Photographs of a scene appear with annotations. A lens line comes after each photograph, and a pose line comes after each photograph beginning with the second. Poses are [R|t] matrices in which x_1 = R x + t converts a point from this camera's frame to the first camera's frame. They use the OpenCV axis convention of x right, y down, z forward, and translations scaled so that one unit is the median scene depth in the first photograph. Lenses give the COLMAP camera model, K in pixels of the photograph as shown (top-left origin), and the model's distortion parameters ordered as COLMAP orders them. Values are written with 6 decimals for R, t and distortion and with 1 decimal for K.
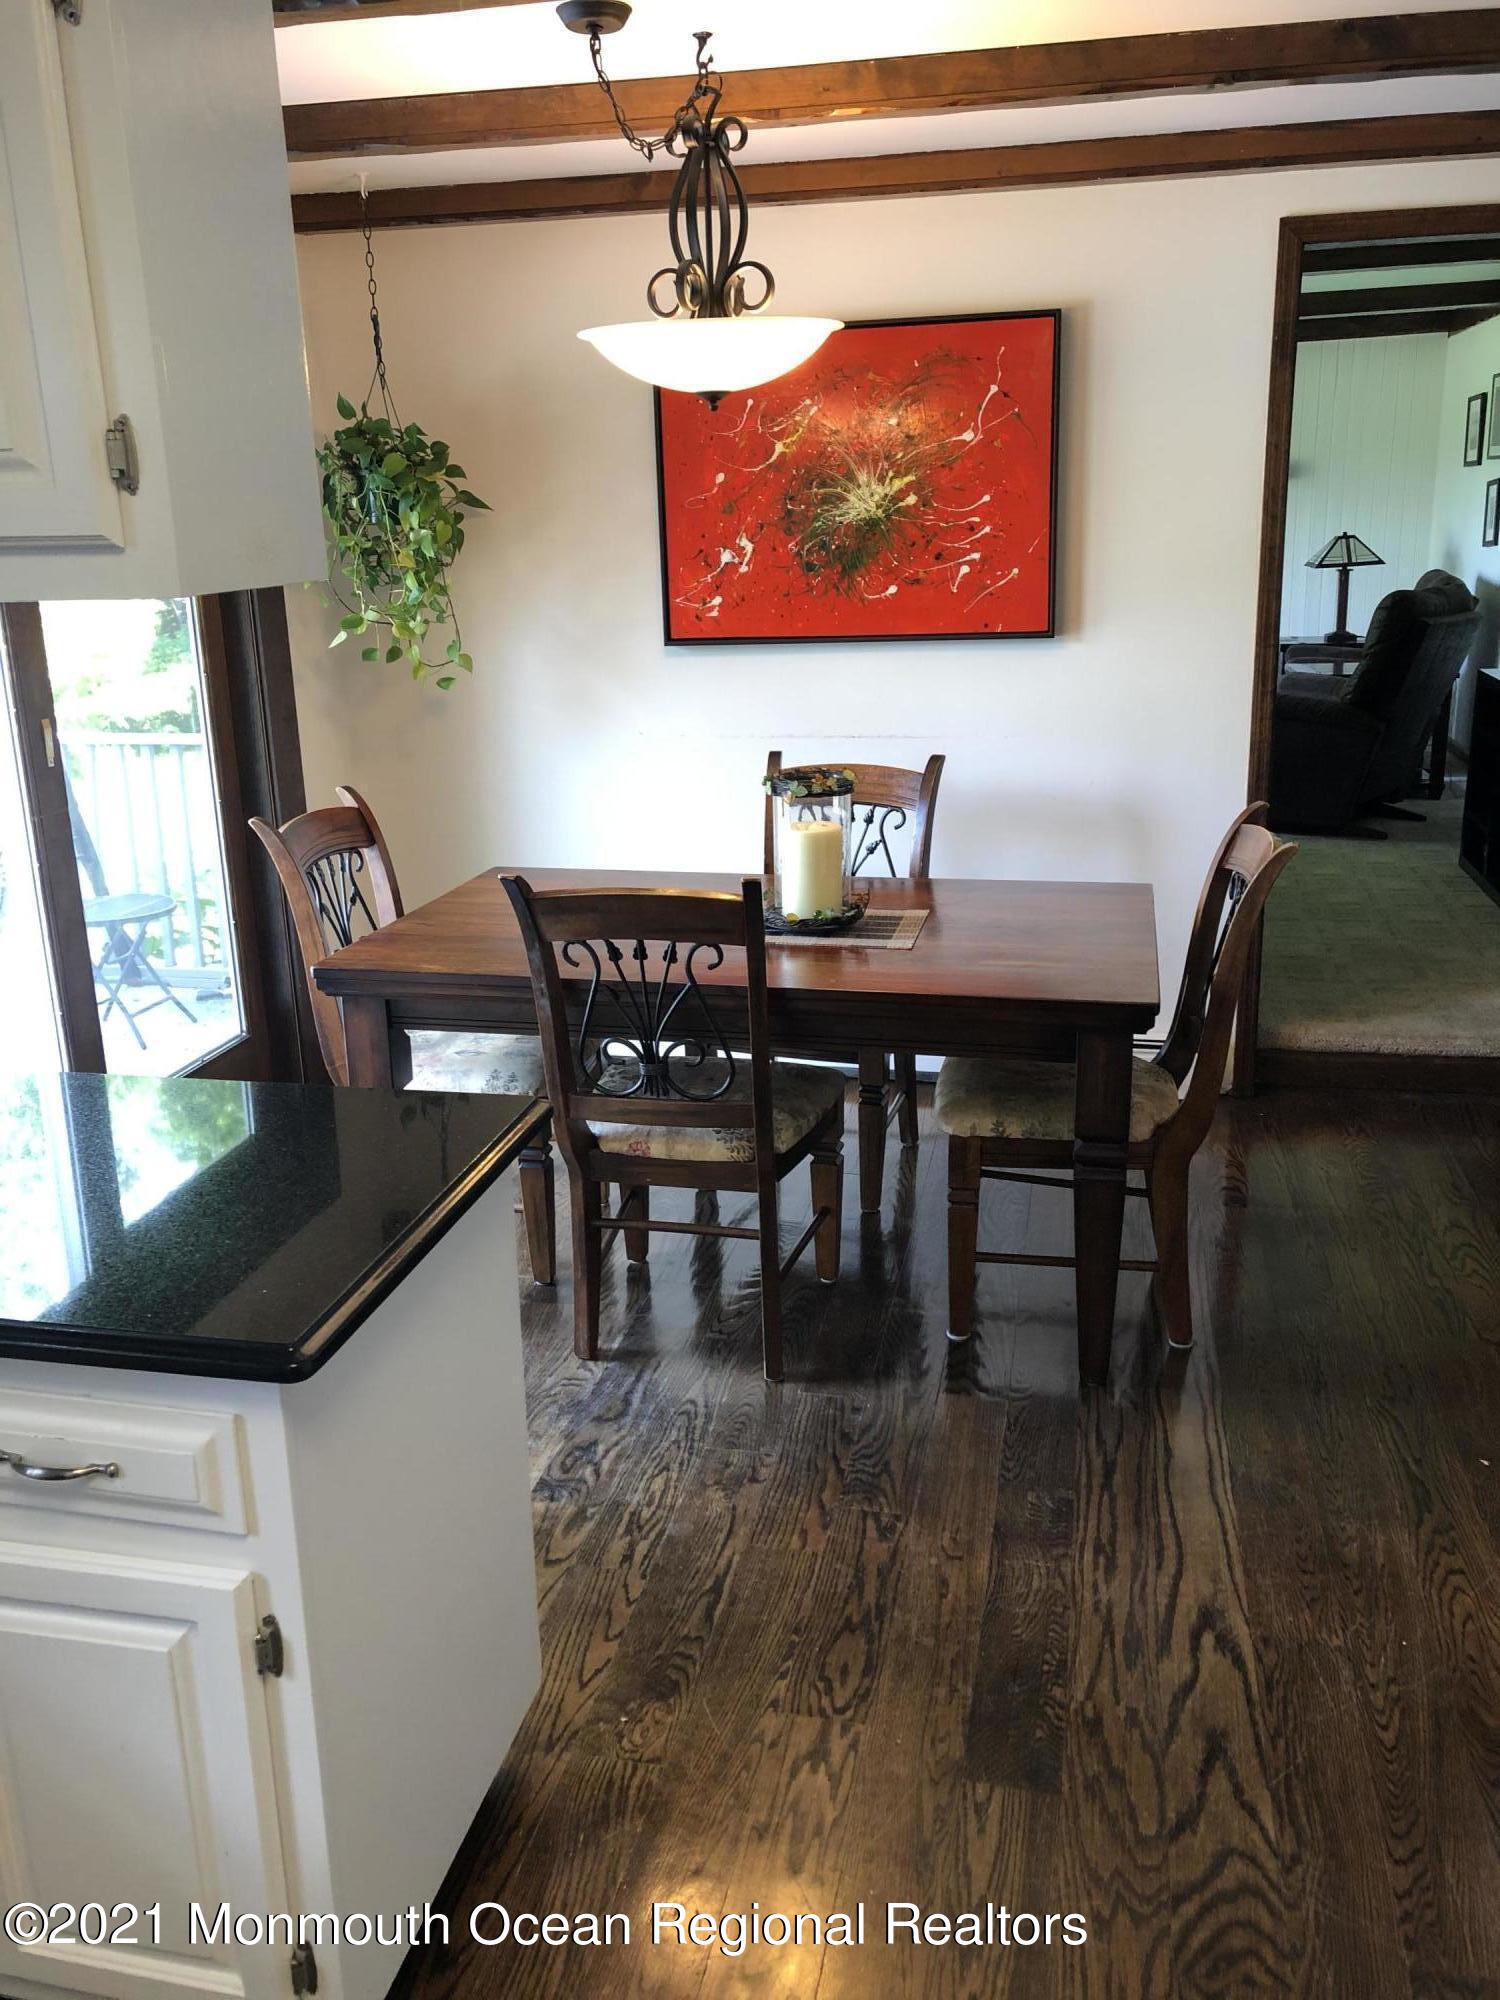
lens RADIAL K [[1666.1, 0, 757.7], [0, 1666.1, 984.4], [0, 0, 1]] dist [0.037839, -0.051021]
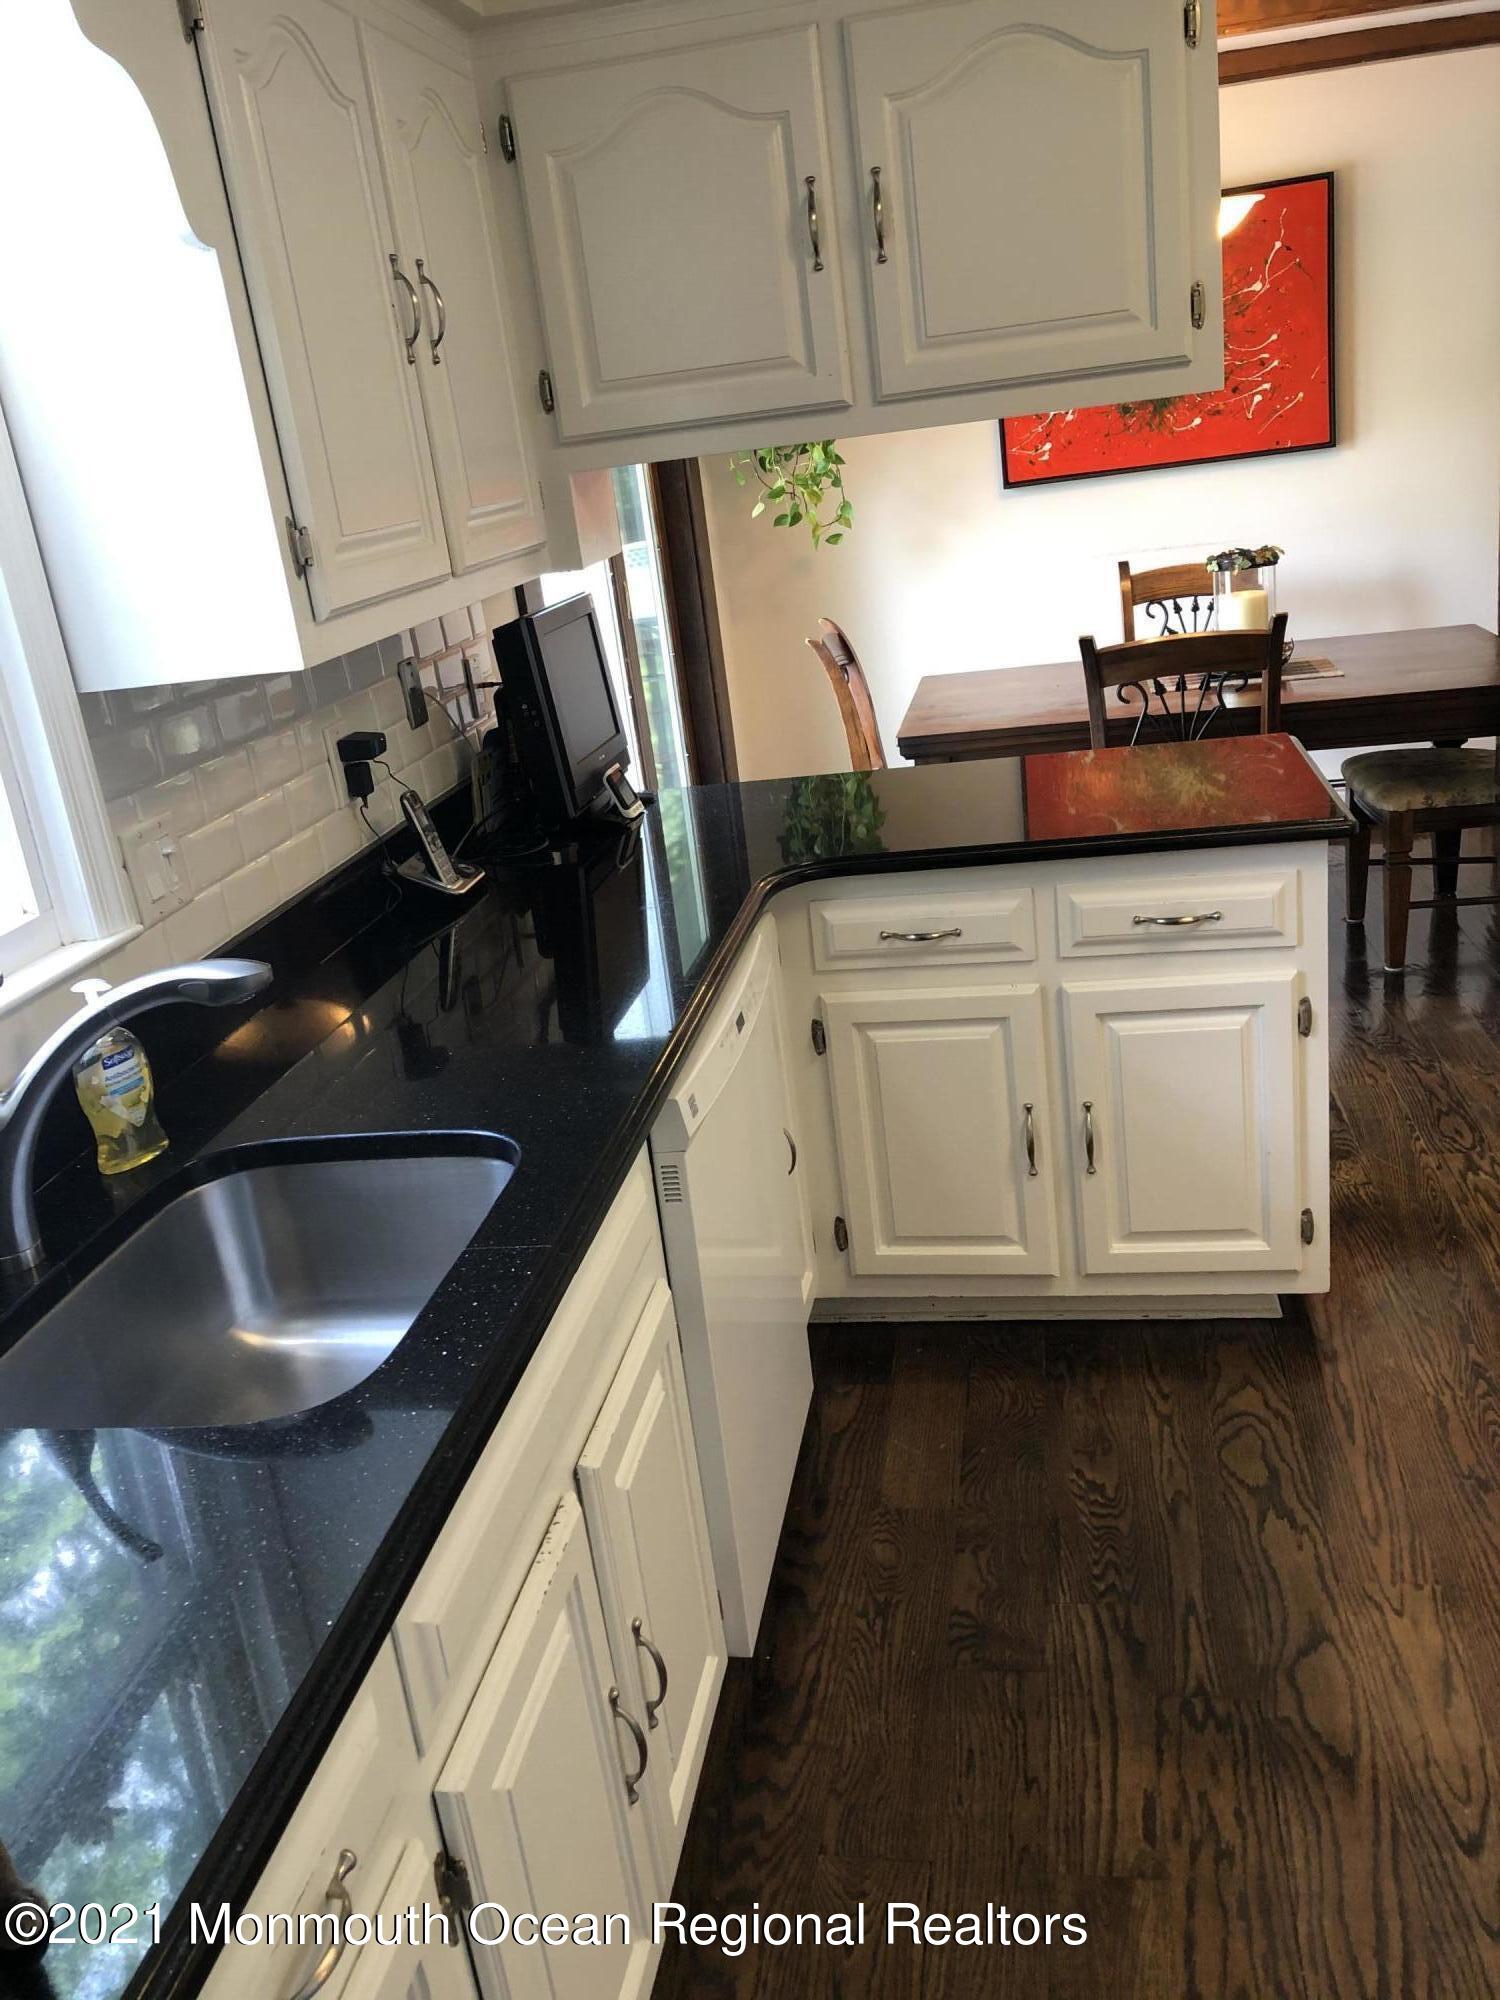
lens RADIAL K [[1666.1, 0, 754.9], [0, 1666.1, 1004.6], [0, 0, 1]] dist [0.037839, -0.051021]
pose [[0.994172, -0.106270, 0.018126, -0.322392], [0.105019, 0.992670, 0.059807, 0.082630], [-0.024348, -0.057555, 0.998045, -0.247659]]
